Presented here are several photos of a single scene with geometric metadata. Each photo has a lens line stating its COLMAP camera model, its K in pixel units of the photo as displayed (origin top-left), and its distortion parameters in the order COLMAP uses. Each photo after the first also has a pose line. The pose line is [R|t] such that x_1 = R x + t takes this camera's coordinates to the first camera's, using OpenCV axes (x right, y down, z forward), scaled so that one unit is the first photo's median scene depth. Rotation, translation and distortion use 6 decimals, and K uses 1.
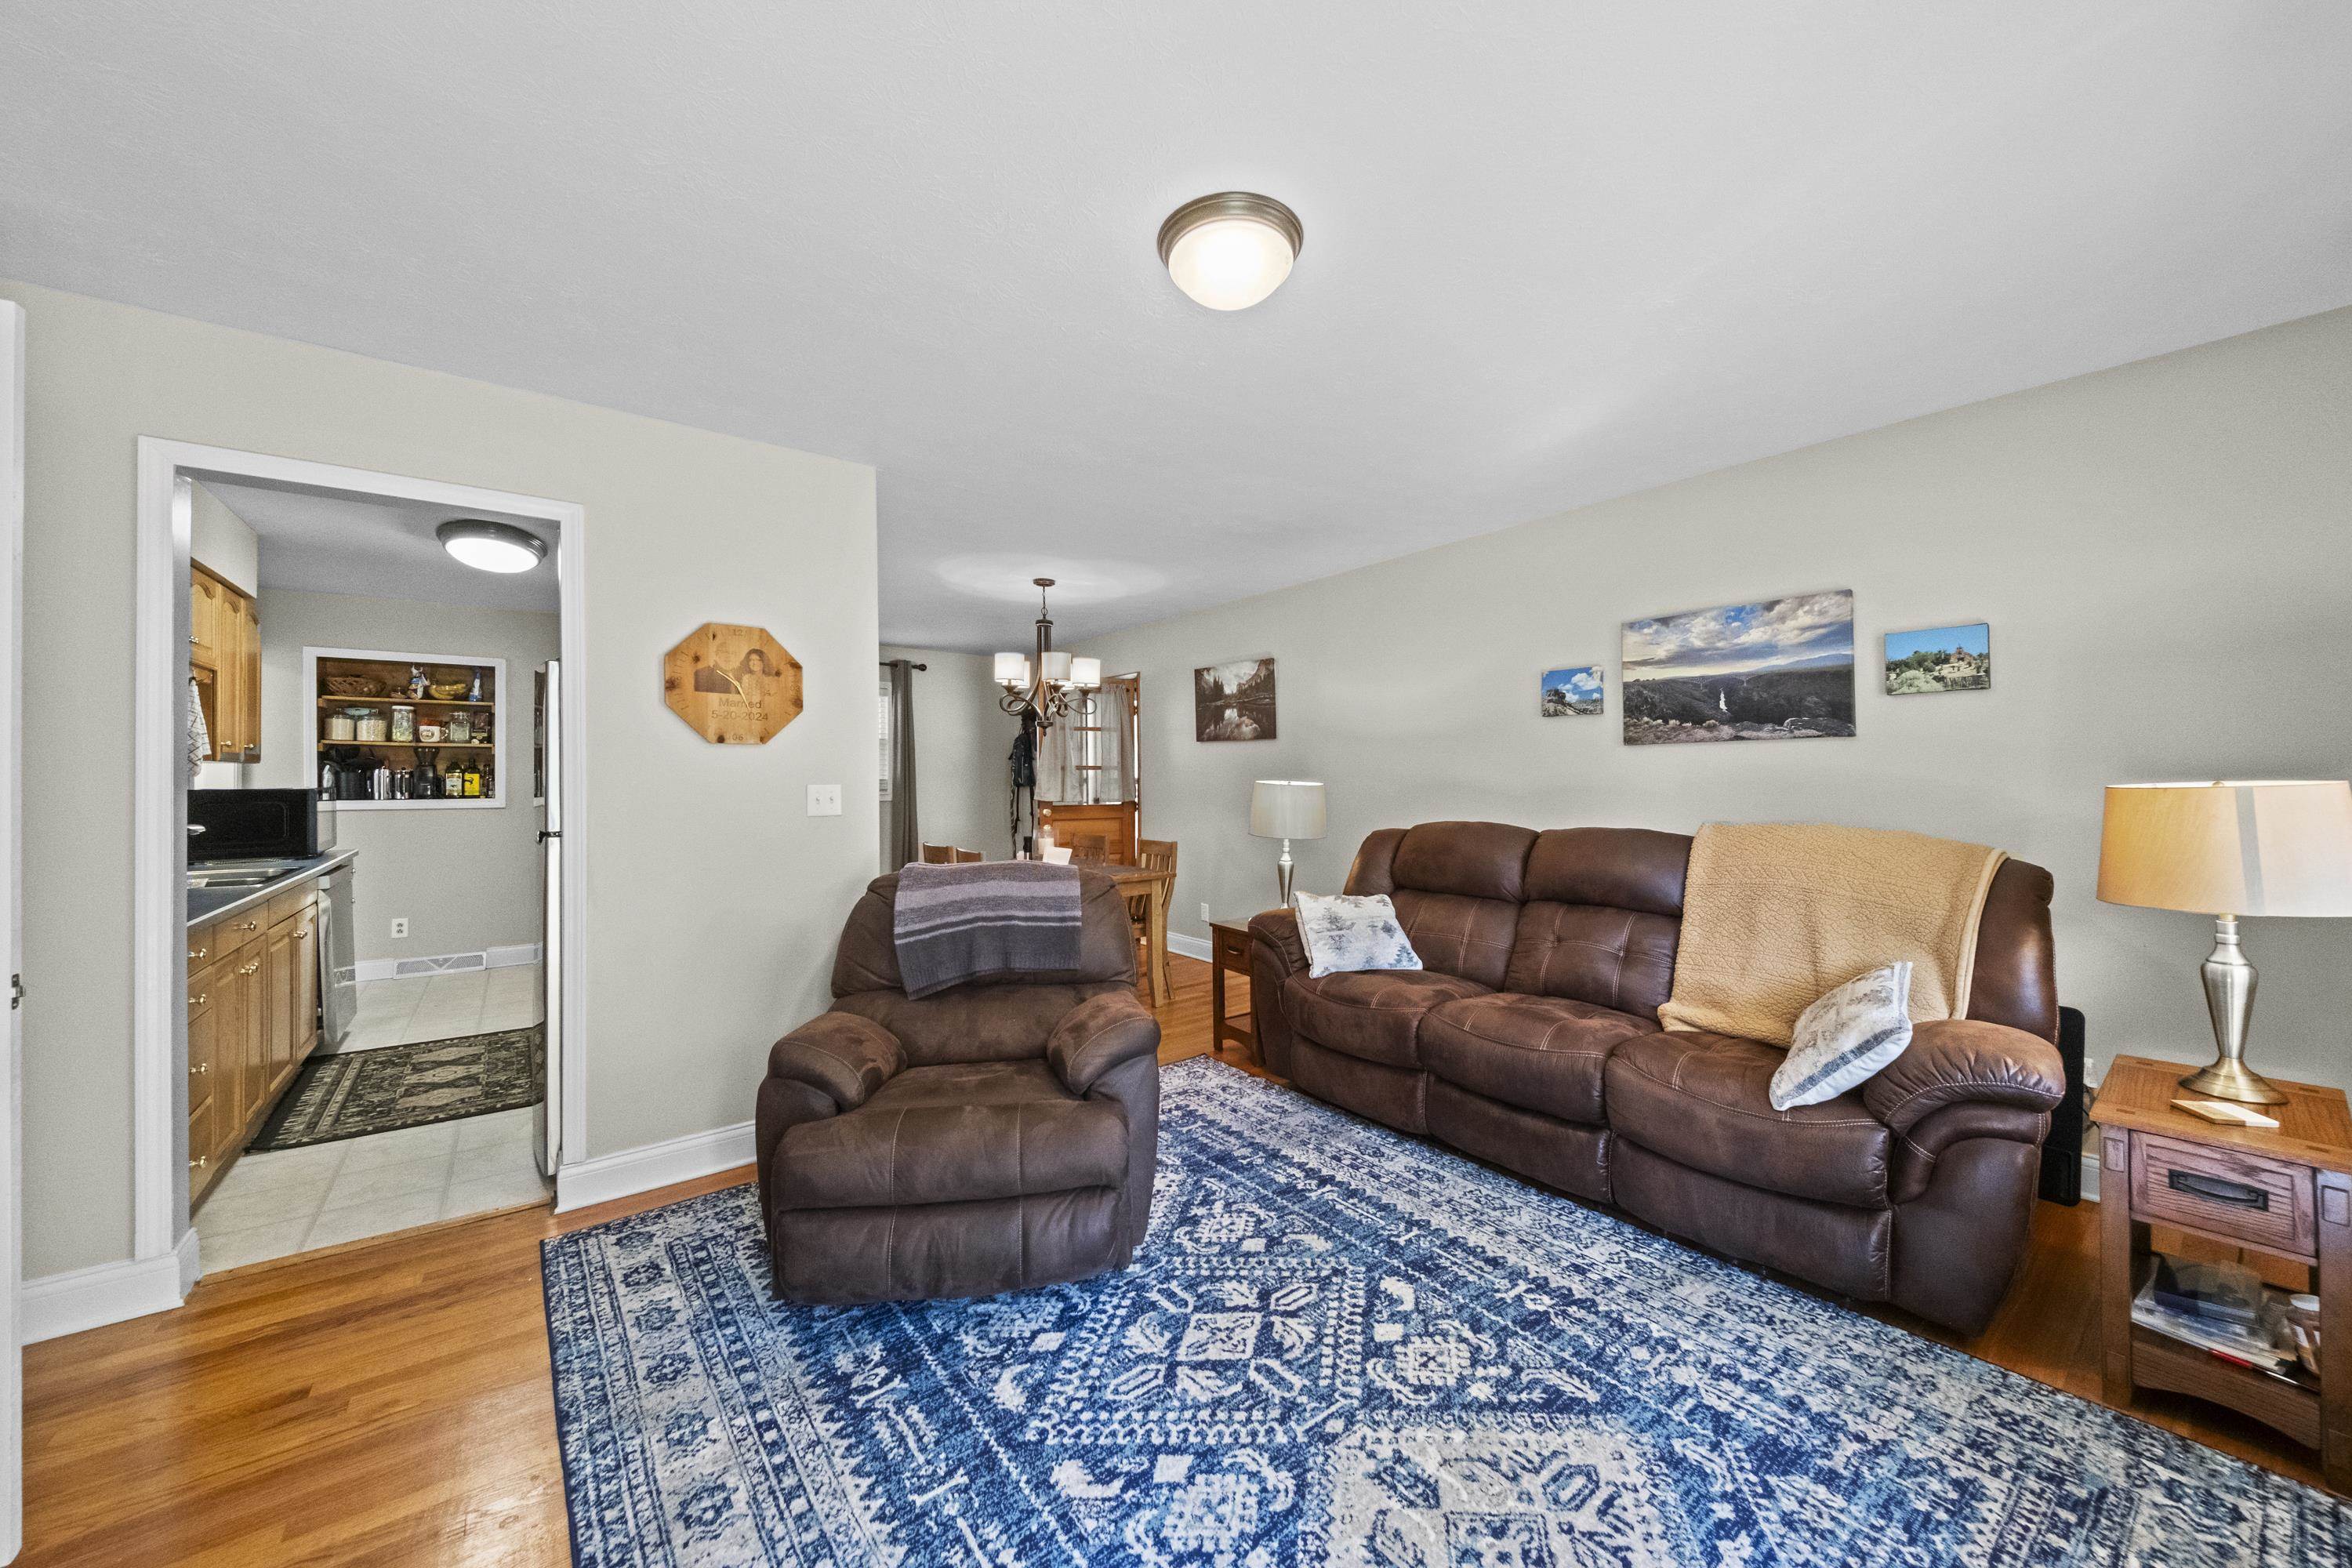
lens RADIAL K [[835.2, 0, 1176.0], [0, 835.2, 784.0], [0, 0, 1]] dist [0.016162, -0.010451]
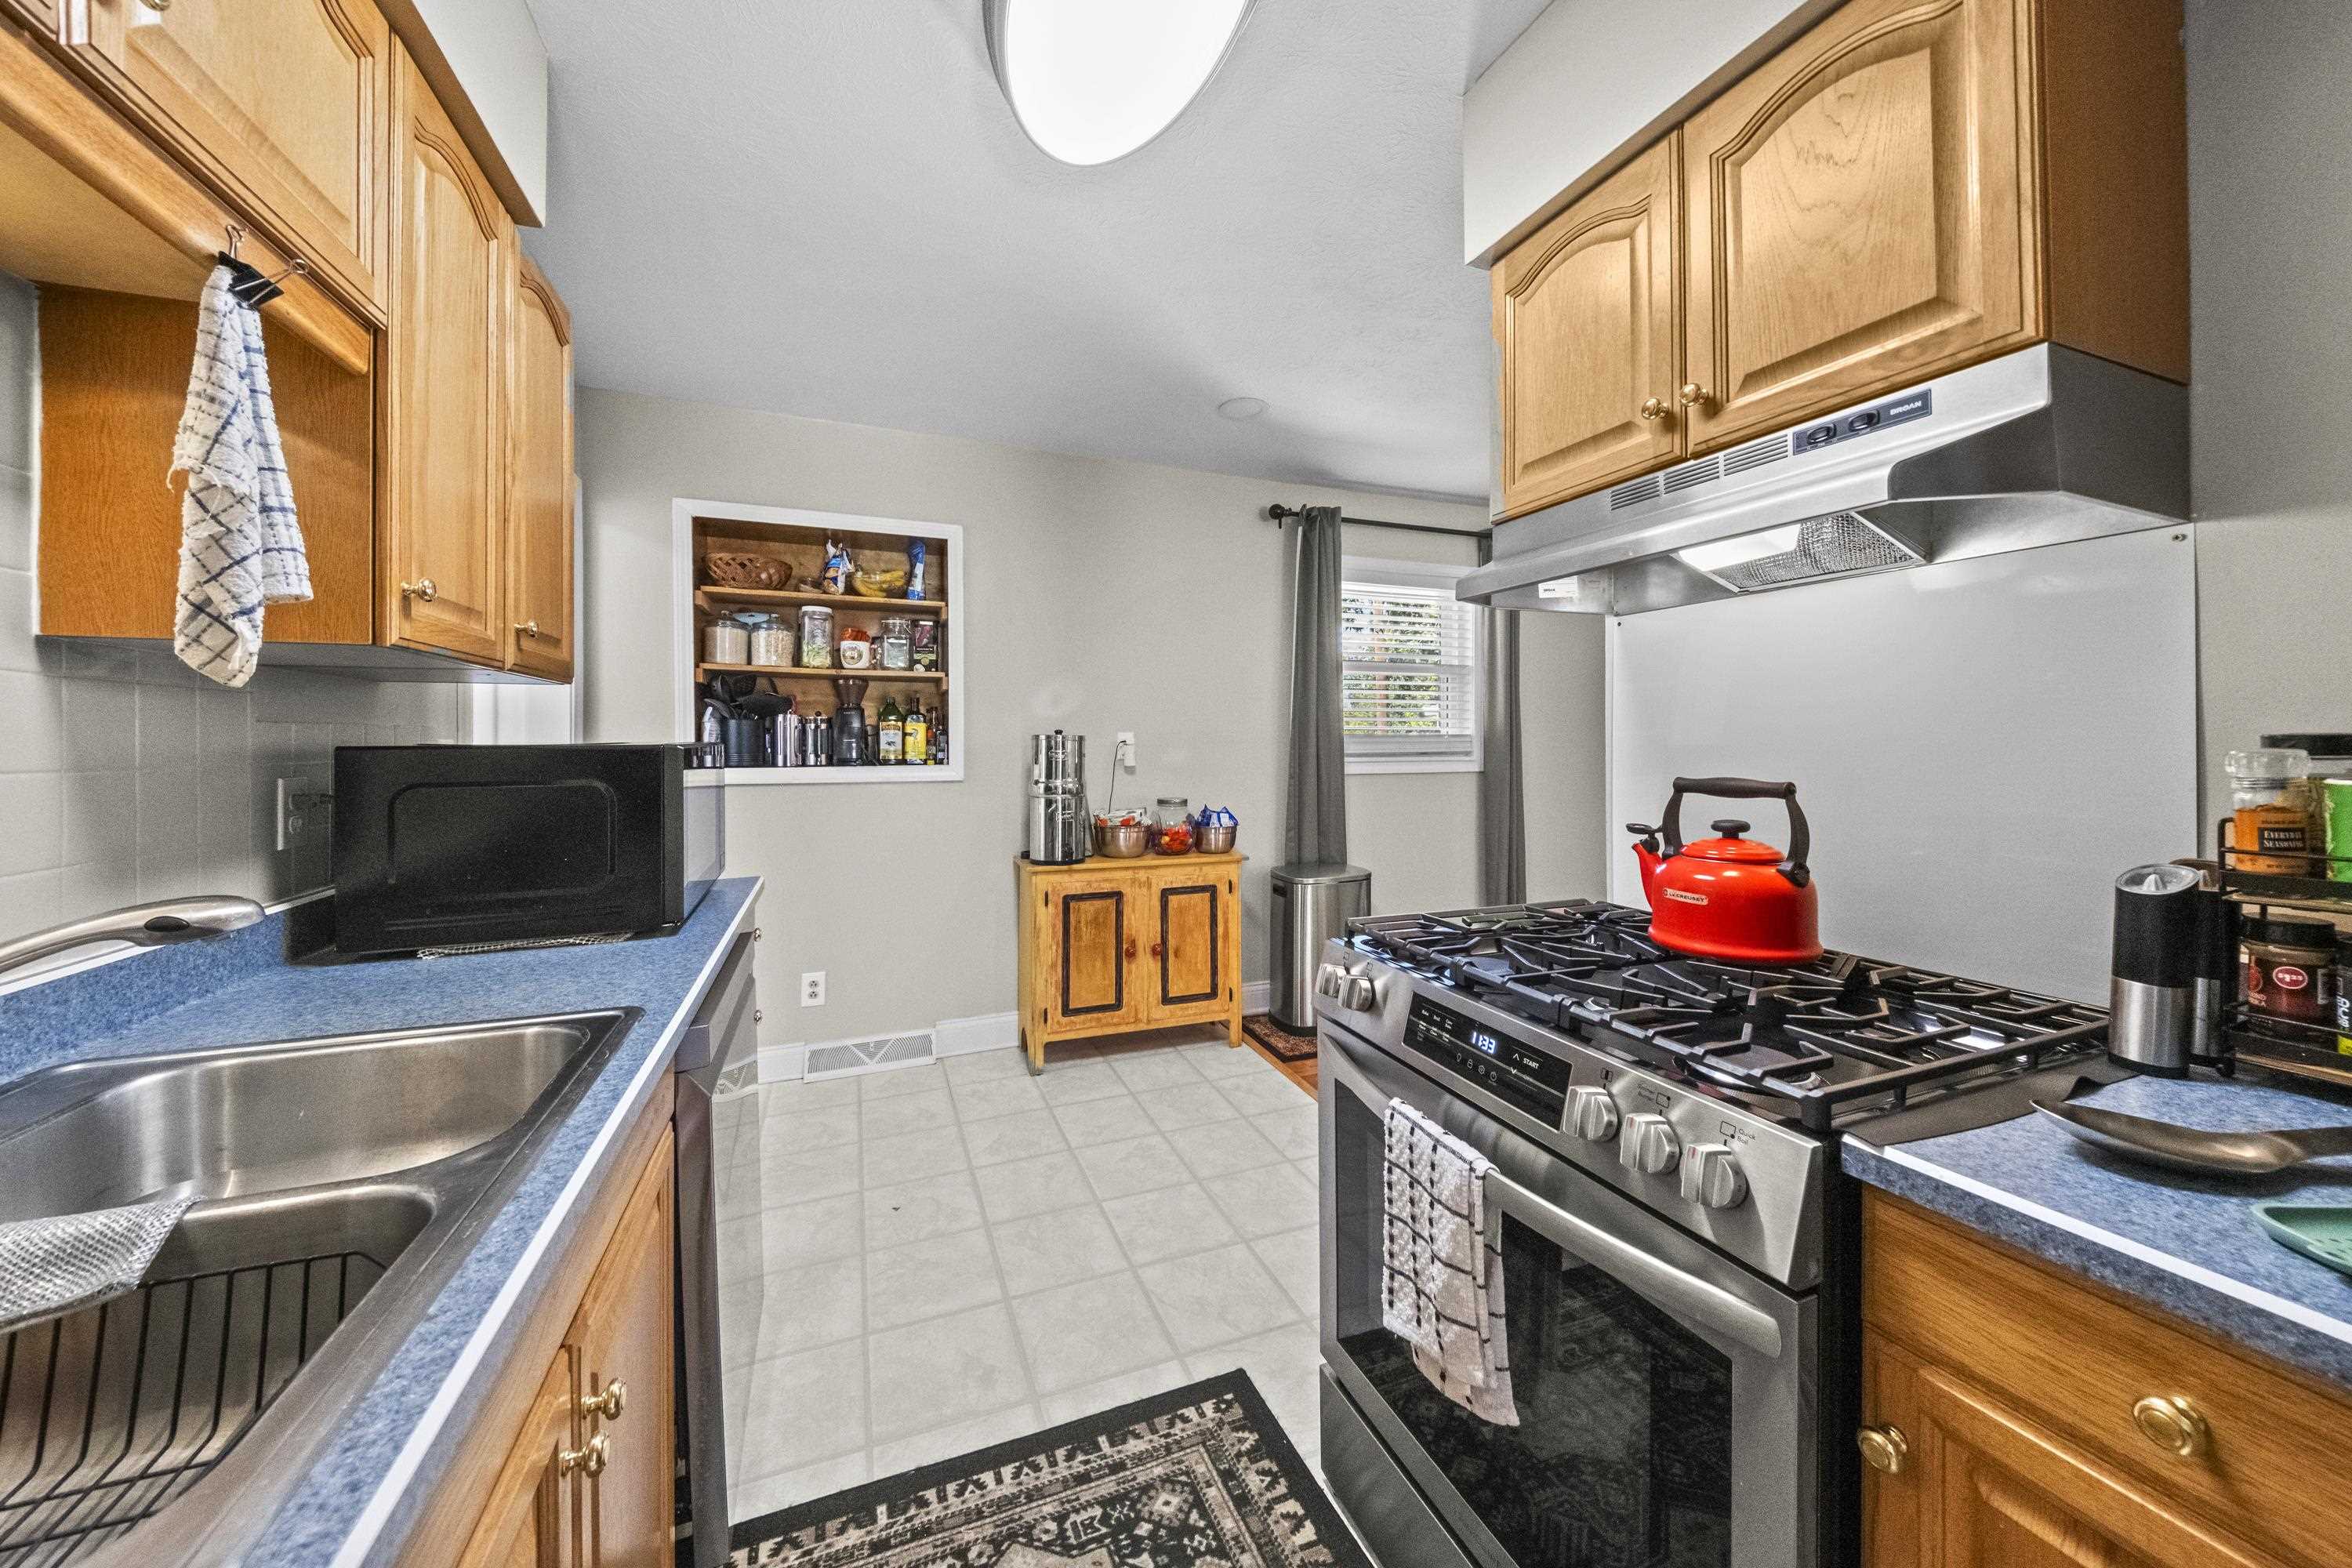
lens RADIAL K [[807.8, 0, 1179.9], [0, 807.8, 751.9], [0, 0, 1]] dist [0.046996, -0.024984]
pose [[0.963079, 0.002197, -0.269210, -1.463959], [-0.000766, 0.999985, 0.005419, 0.013750], [0.269218, -0.005013, 0.963066, 1.457041]]
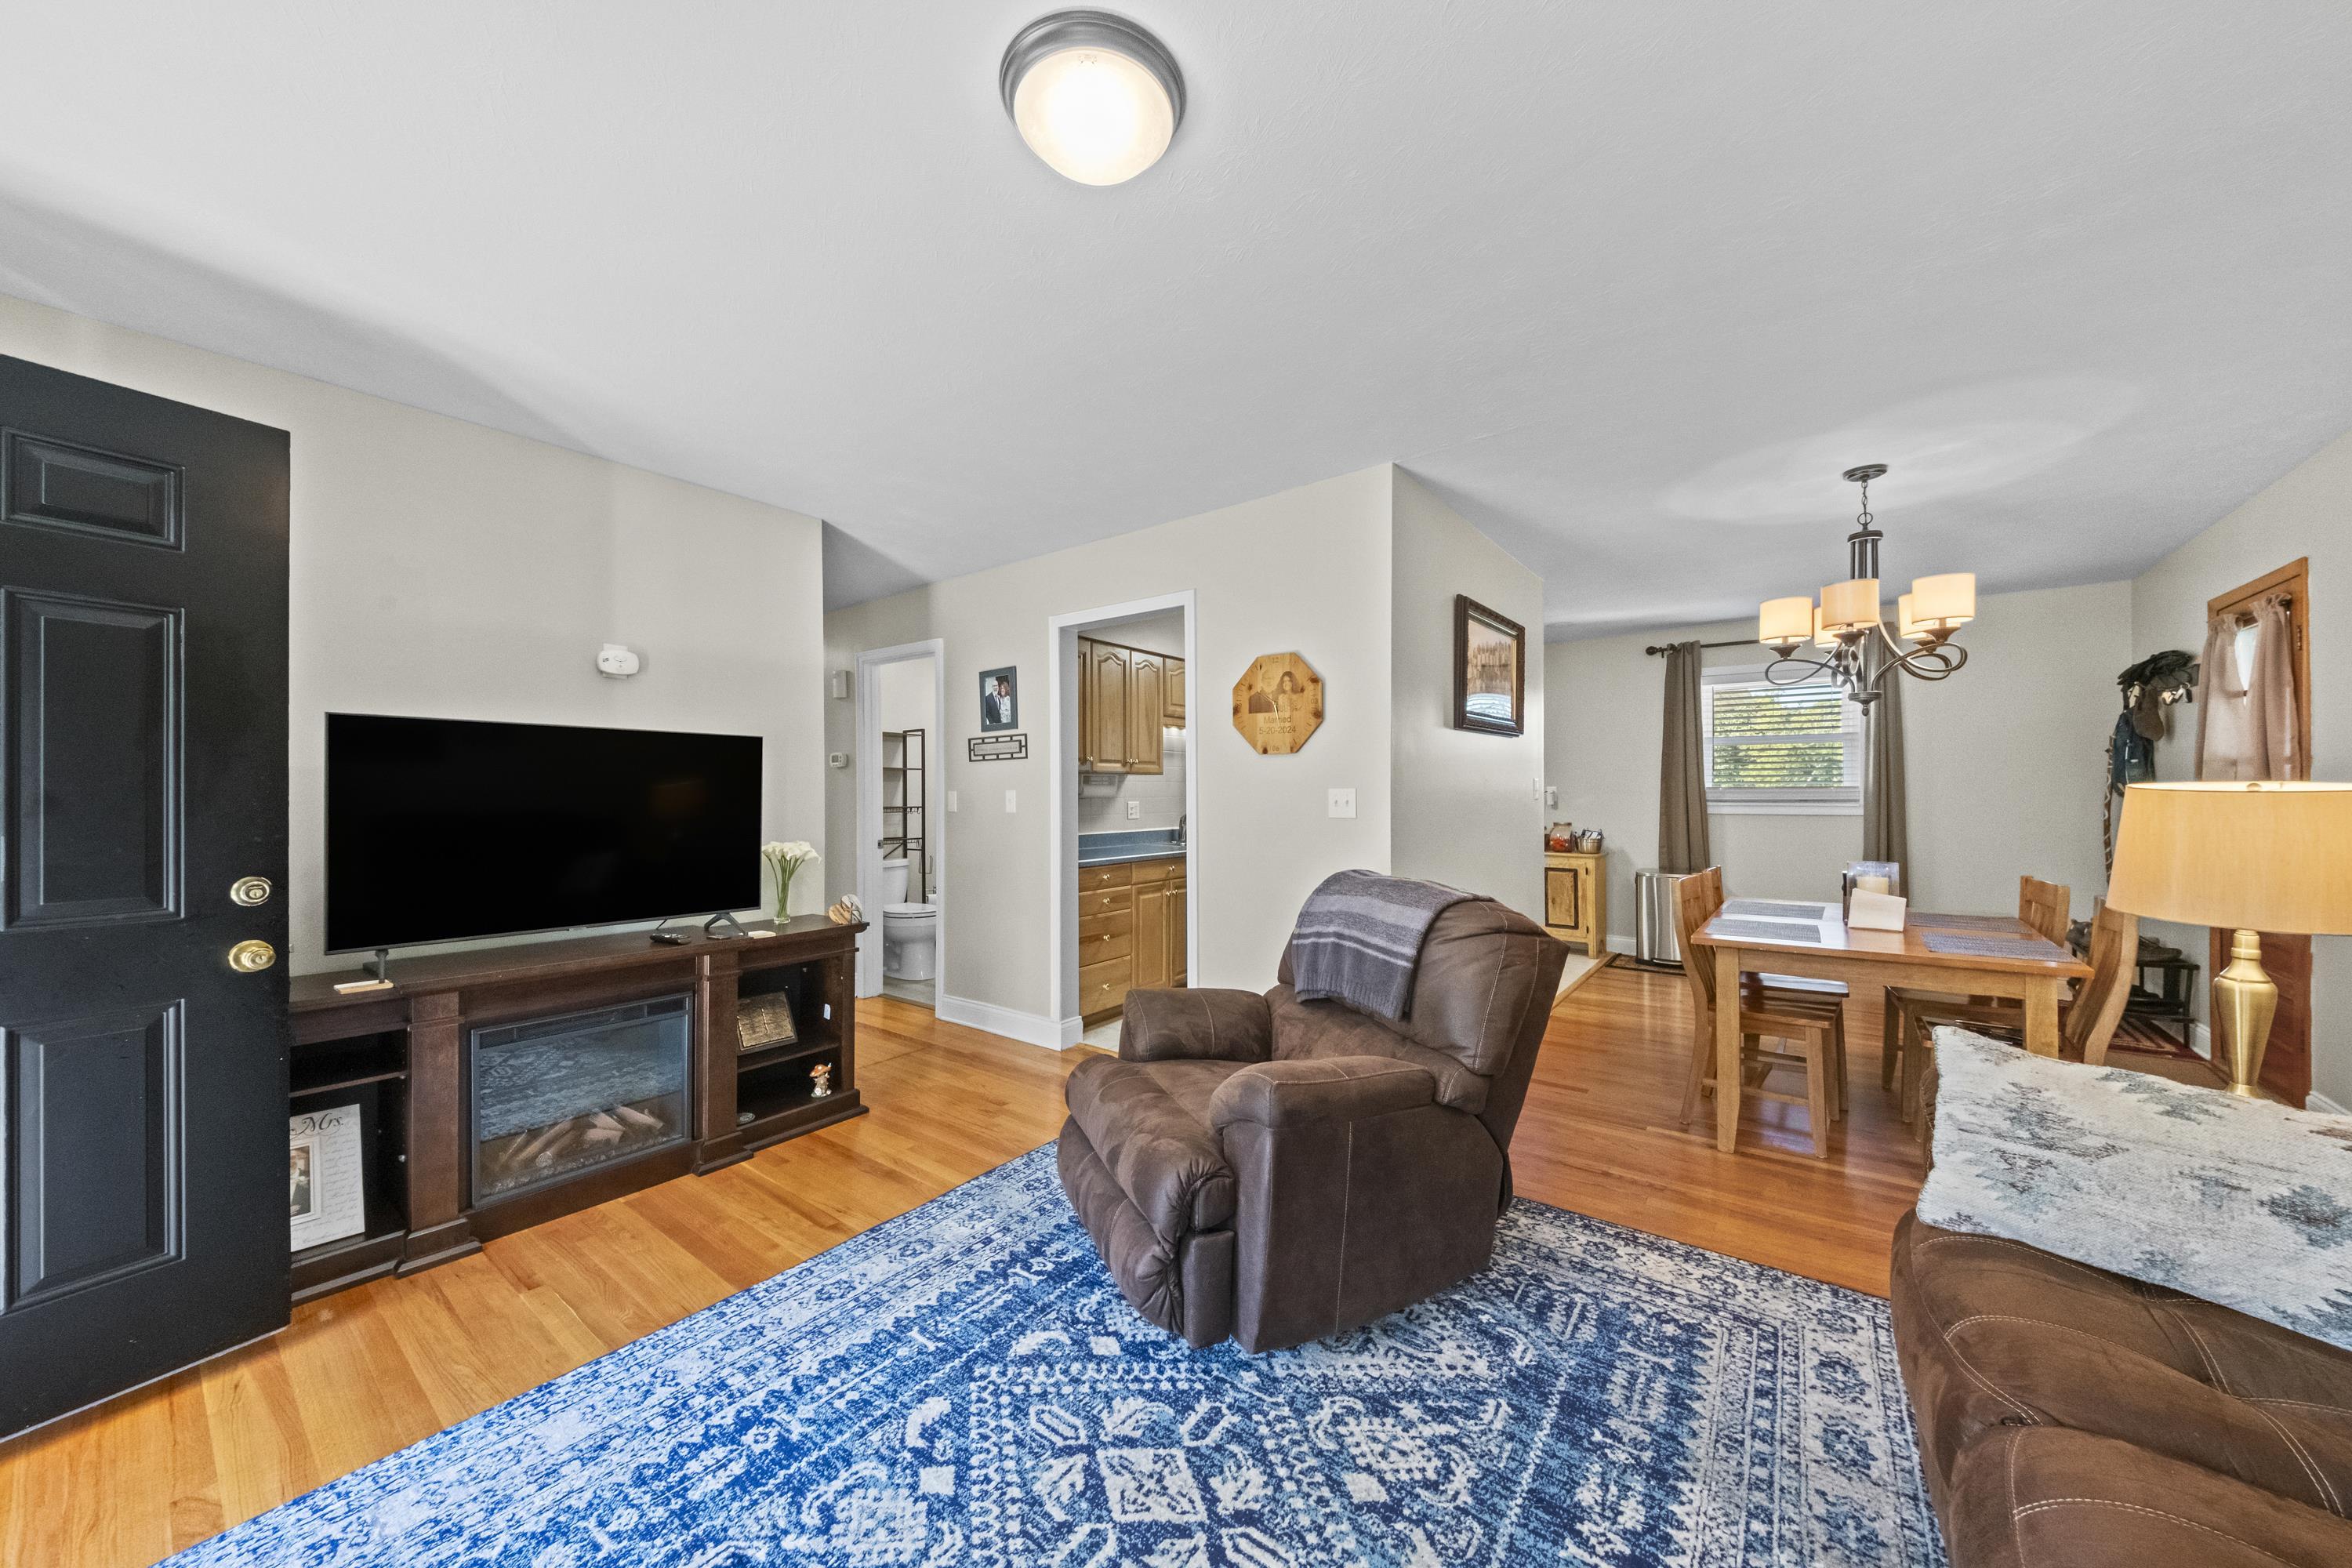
lens RADIAL K [[826.6, 0, 1182.2], [0, 826.6, 784.2], [0, 0, 1]] dist [0.053165, -0.027351]
pose [[0.263724, -0.005503, -0.964582, 0.799927], [-0.006183, 0.999954, -0.007396, 0.006638], [0.964578, 0.007915, 0.263678, 0.785348]]
